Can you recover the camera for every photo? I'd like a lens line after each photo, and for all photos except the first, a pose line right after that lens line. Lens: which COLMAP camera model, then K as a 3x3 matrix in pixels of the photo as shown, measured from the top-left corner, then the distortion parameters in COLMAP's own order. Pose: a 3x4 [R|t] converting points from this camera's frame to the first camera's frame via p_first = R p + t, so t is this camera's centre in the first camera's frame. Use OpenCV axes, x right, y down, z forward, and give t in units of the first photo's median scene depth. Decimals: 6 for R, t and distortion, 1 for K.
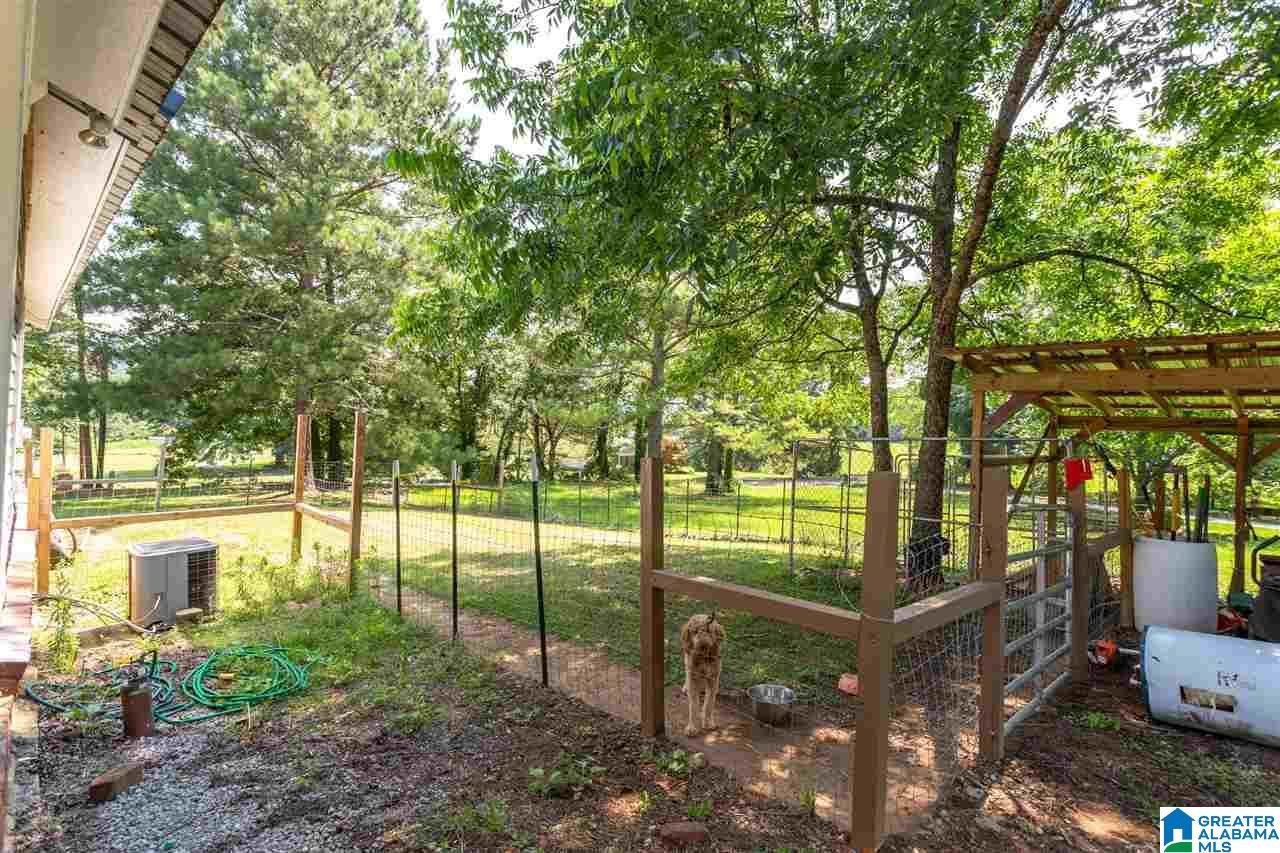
lens RADIAL K [[622.1, 0, 643.3], [0, 622.1, 430.8], [0, 0, 1]] dist [0.000350, 0.000509]
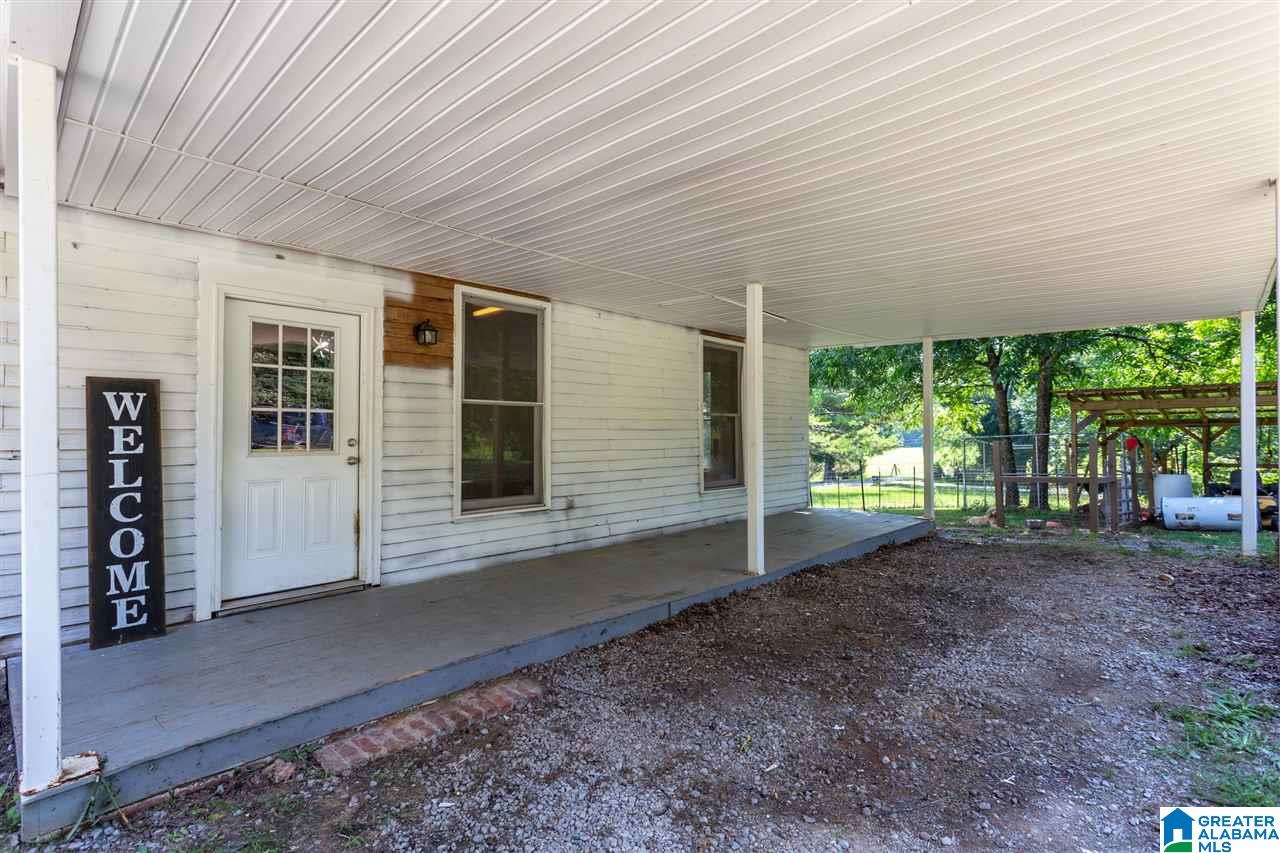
lens RADIAL K [[609.8, 0, 636.5], [0, 609.8, 429.6], [0, 0, 1]] dist [-0.001325, -0.000493]
pose [[0.998591, -0.046389, -0.025777, -0.803351], [0.045690, 0.998589, -0.027067, -0.012119], [0.026996, 0.025851, 0.999301, -0.989324]]
